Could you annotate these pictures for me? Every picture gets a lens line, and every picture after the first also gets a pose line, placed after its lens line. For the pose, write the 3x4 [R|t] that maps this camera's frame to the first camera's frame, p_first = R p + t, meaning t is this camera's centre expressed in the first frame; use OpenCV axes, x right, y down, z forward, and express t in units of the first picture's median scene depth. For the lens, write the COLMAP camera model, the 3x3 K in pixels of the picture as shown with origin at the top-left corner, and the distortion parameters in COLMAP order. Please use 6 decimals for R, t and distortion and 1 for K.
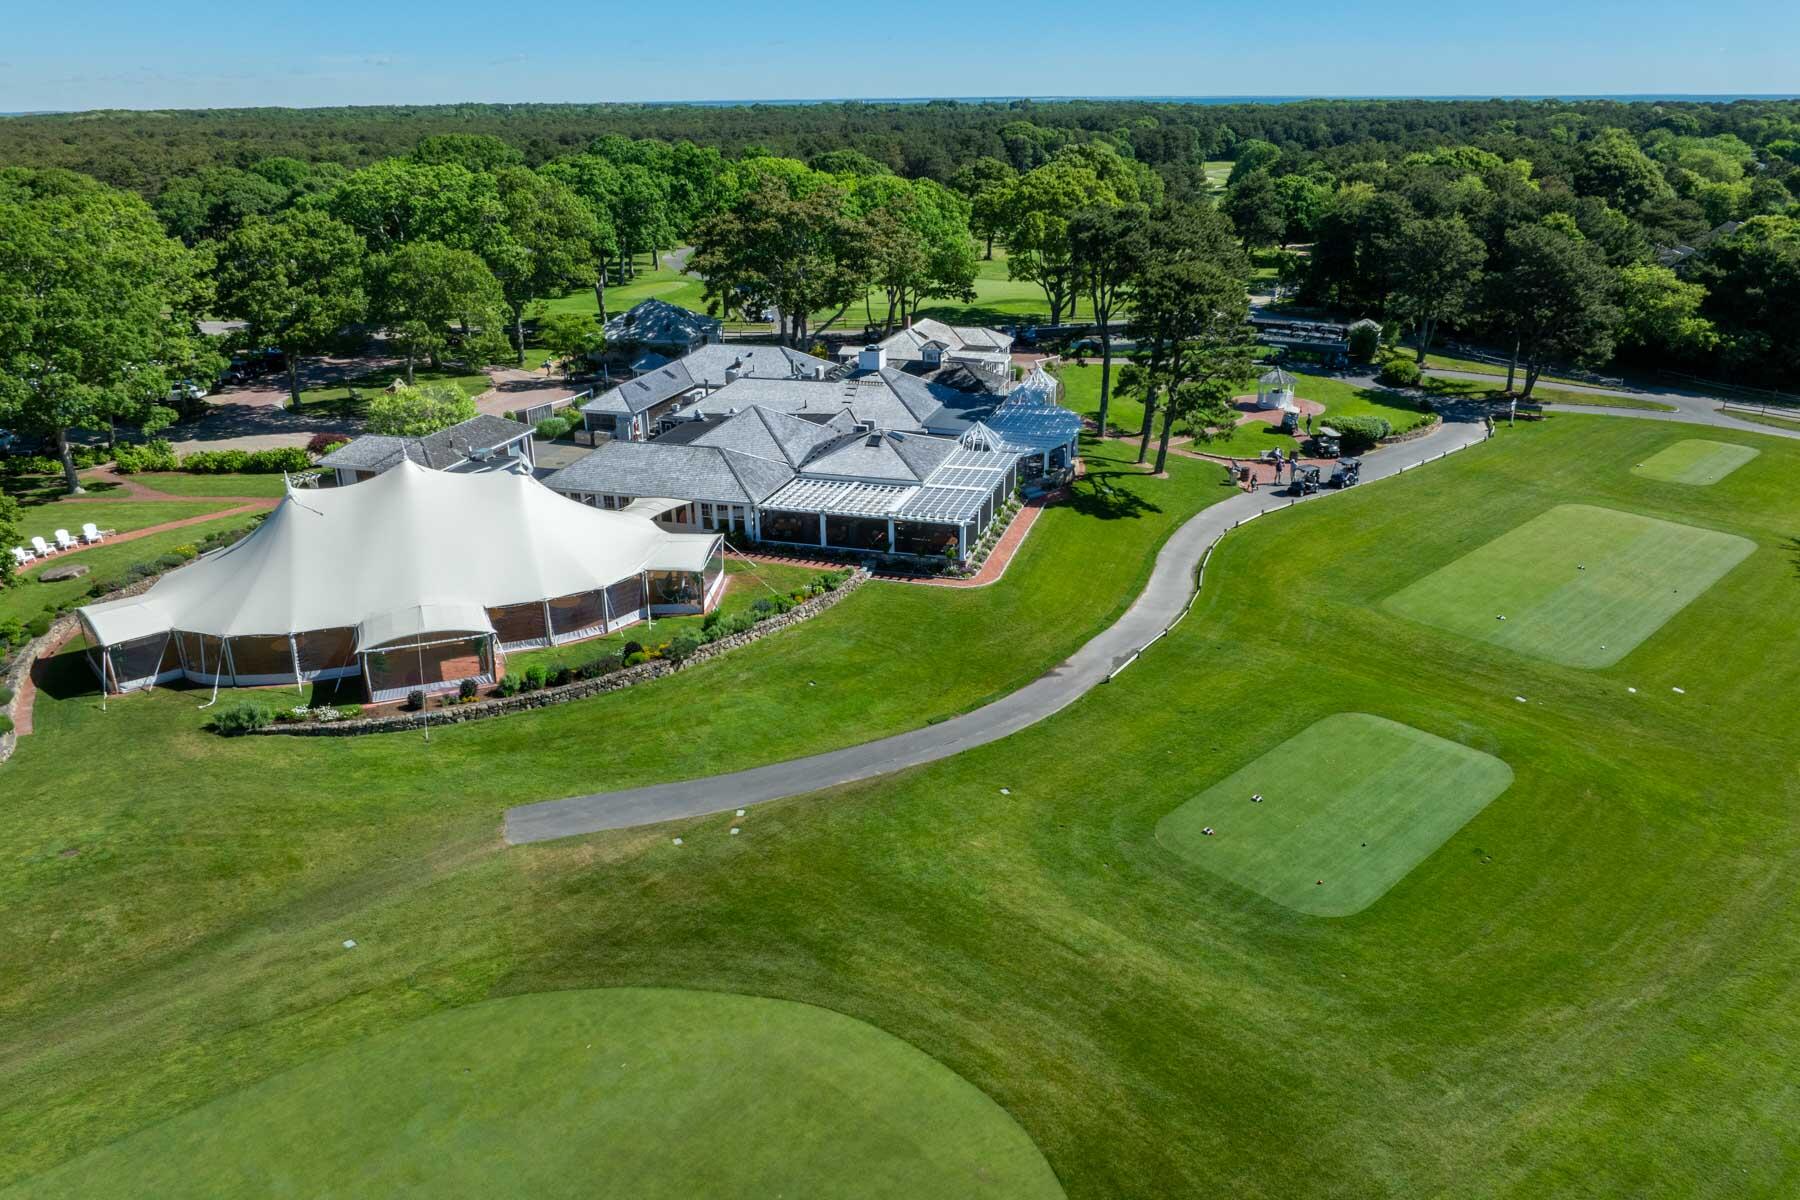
lens RADIAL K [[1242.0, 0, 900.0], [0, 1242.0, 600.0], [0, 0, 1]] dist [-0.010234, 0.002630]
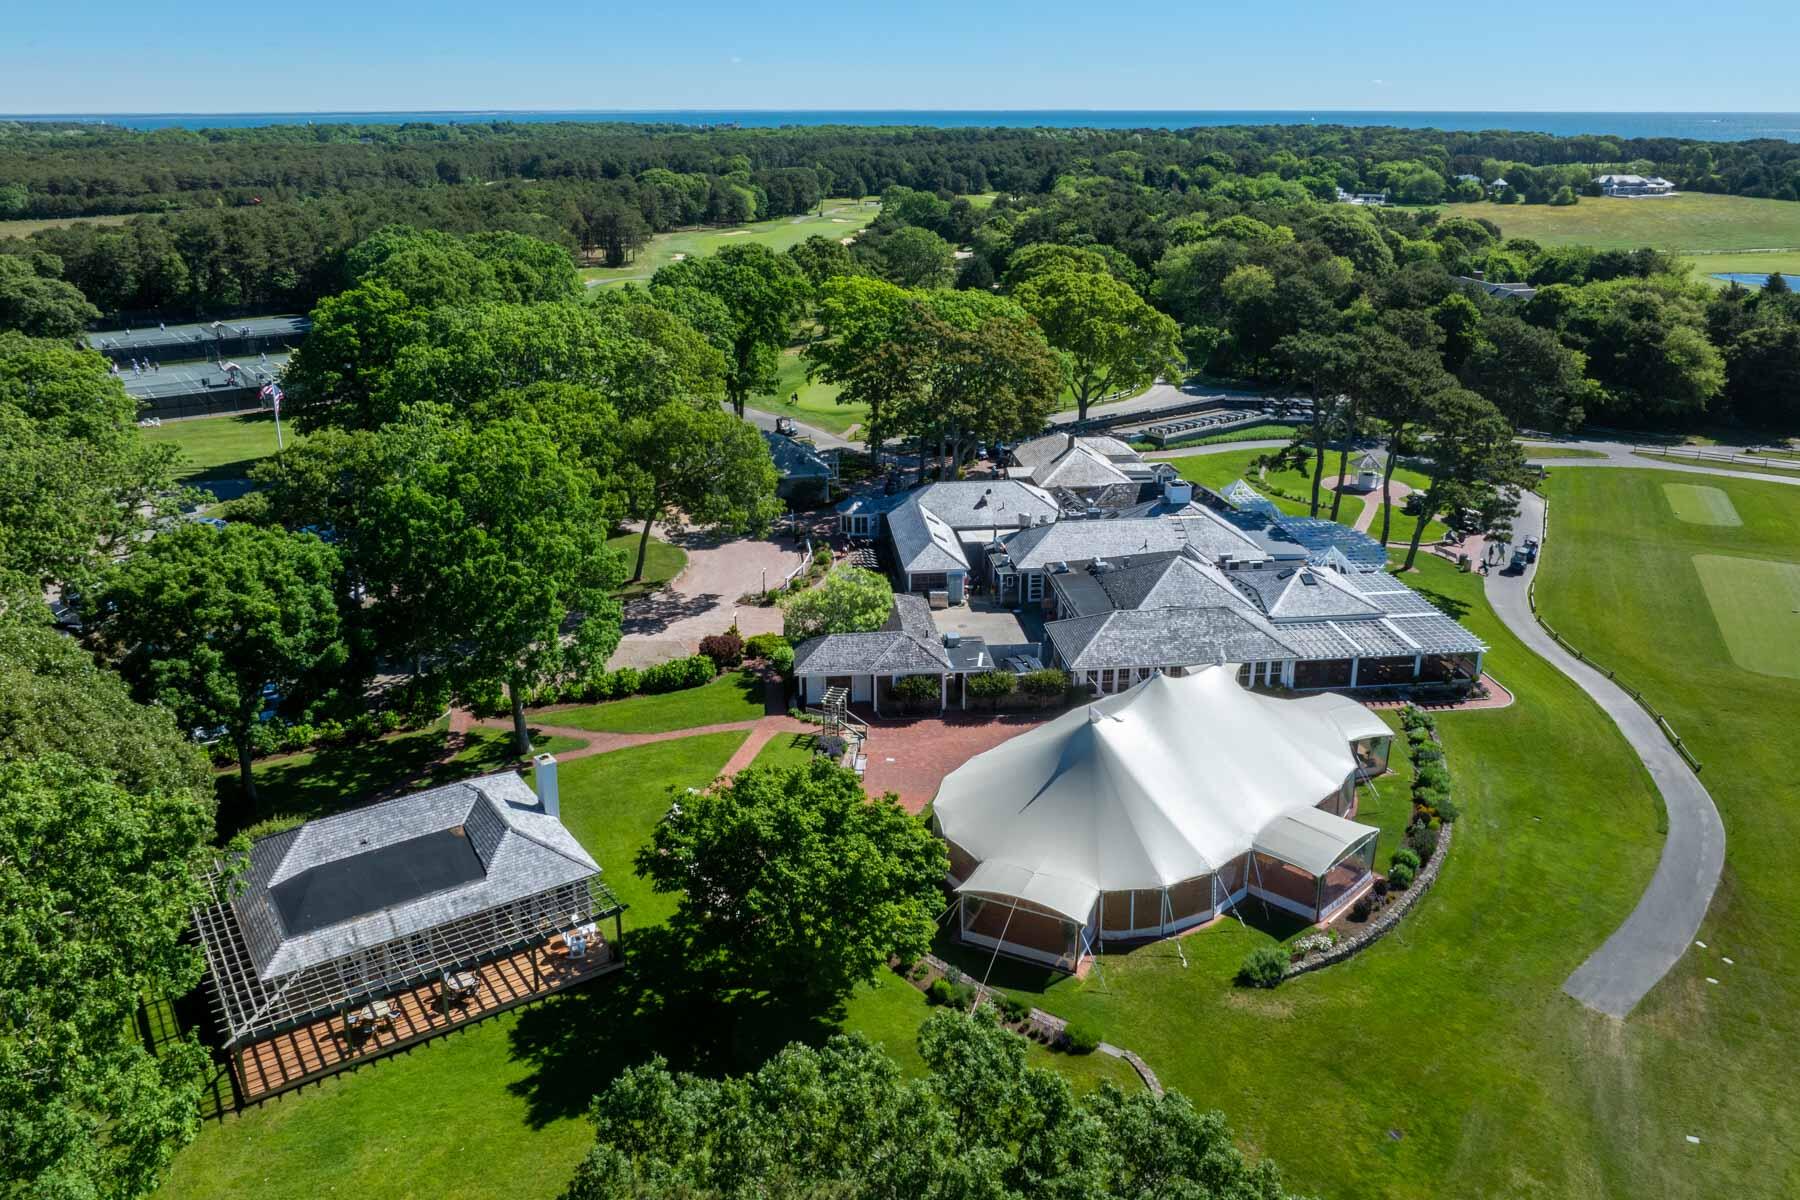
lens RADIAL K [[1274.5, 0, 900.0], [0, 1274.5, 600.0], [0, 0, 1]] dist [-0.003985, 0.000747]
pose [[0.924072, -0.131761, 0.358789, -0.670190], [0.138703, 0.990313, 0.006447, -0.147645], [-0.356163, 0.043808, 0.933396, 0.063326]]
